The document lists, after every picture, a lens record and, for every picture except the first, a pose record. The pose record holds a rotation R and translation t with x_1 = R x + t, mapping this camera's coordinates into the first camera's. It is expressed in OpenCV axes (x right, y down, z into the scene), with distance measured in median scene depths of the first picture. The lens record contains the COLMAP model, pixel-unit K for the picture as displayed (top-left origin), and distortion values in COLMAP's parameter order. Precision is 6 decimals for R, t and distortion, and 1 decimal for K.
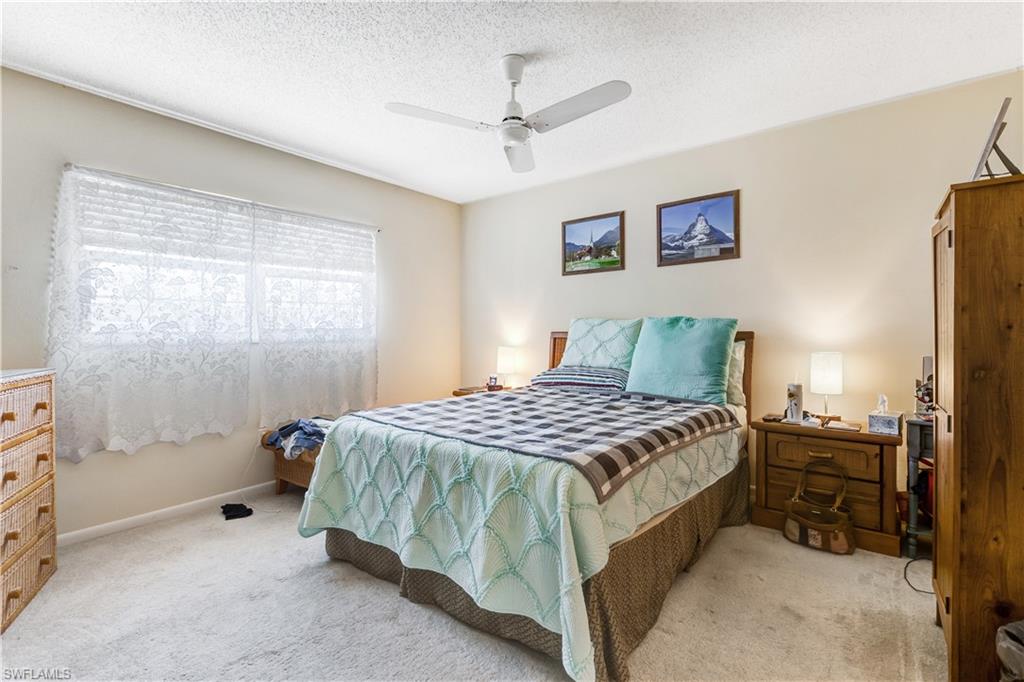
lens RADIAL K [[467.7, 0, 514.0], [0, 467.7, 336.2], [0, 0, 1]] dist [0.001393, 0.000500]
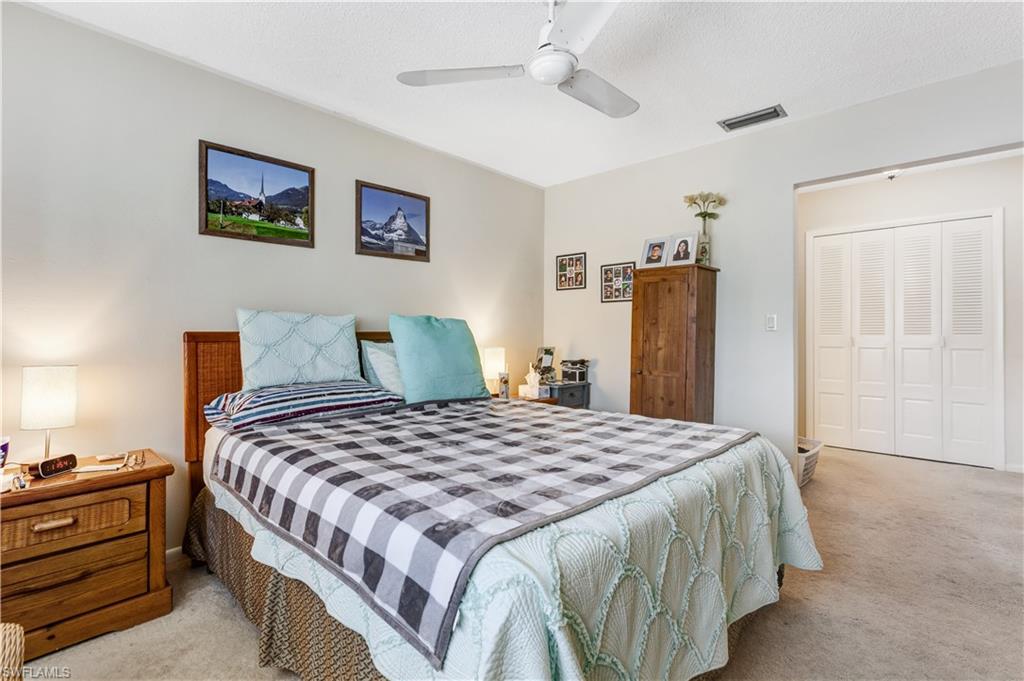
lens RADIAL K [[467.7, 0, 513.3], [0, 467.7, 335.8], [0, 0, 1]] dist [0.001393, 0.000500]
pose [[0.076479, 0.000482, 0.997071, -0.509830], [0.017509, 0.999845, -0.001826, 0.003788], [-0.996917, 0.017597, 0.076459, 0.671722]]
